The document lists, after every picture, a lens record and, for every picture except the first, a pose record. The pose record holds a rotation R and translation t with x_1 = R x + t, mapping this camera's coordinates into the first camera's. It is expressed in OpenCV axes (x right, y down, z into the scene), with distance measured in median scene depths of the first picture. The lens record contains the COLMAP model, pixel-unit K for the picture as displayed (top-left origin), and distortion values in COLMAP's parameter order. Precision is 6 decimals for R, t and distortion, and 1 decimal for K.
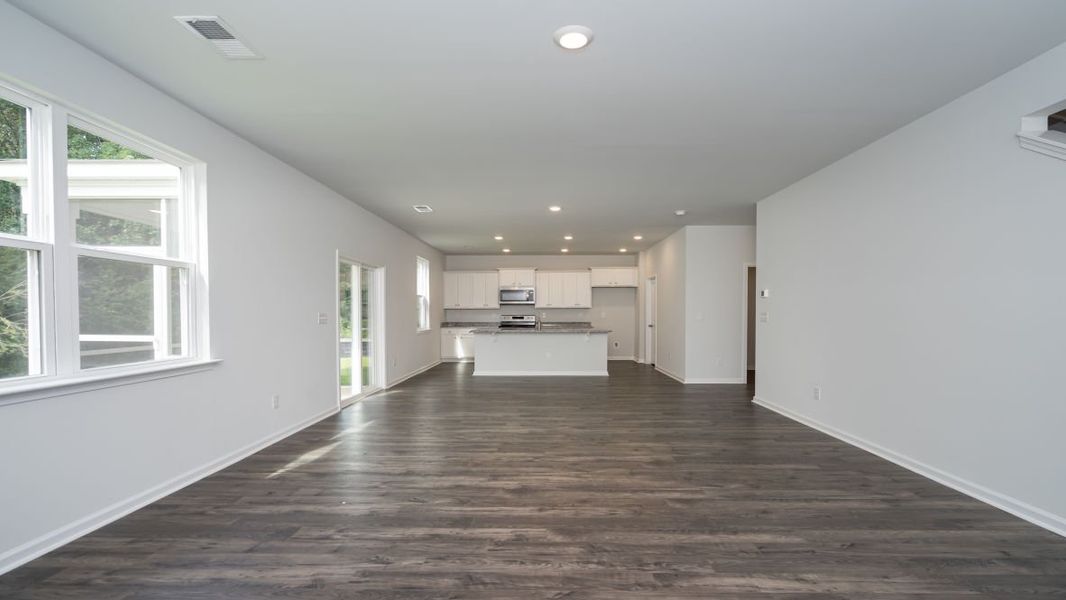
lens RADIAL K [[494.4, 0, 533.0], [0, 494.4, 300.0], [0, 0, 1]] dist [-0.002572, -0.000084]
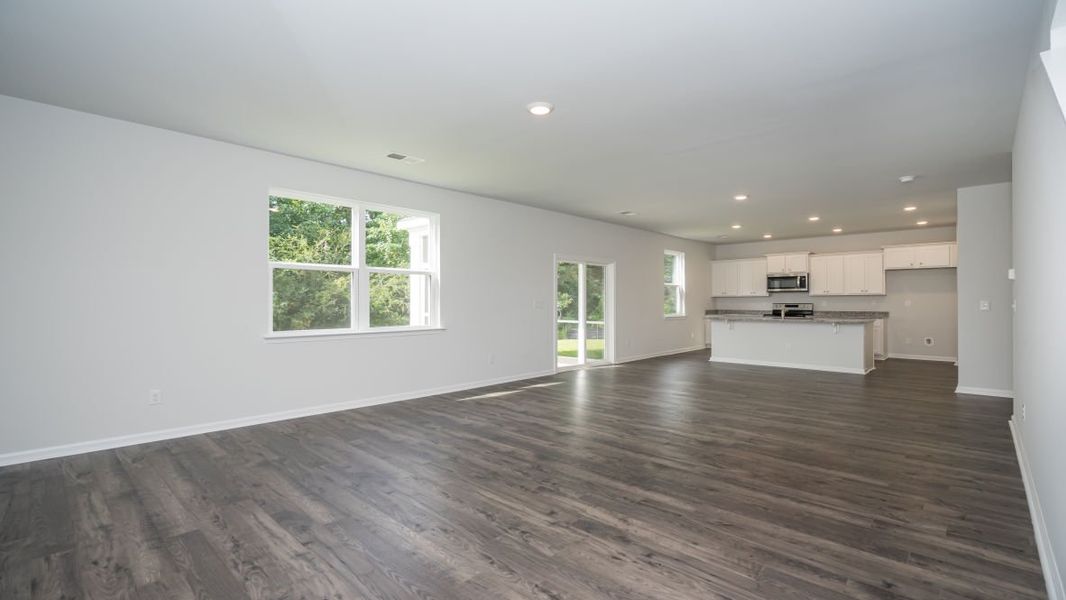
lens RADIAL K [[482.9, 0, 533.0], [0, 482.9, 300.0], [0, 0, 1]] dist [-0.001145, 0.000471]
pose [[0.736143, 0.000992, -0.676826, 0.396823], [0.016886, 0.999661, 0.019831, -0.003300], [0.676616, -0.026028, 0.735876, -0.008518]]
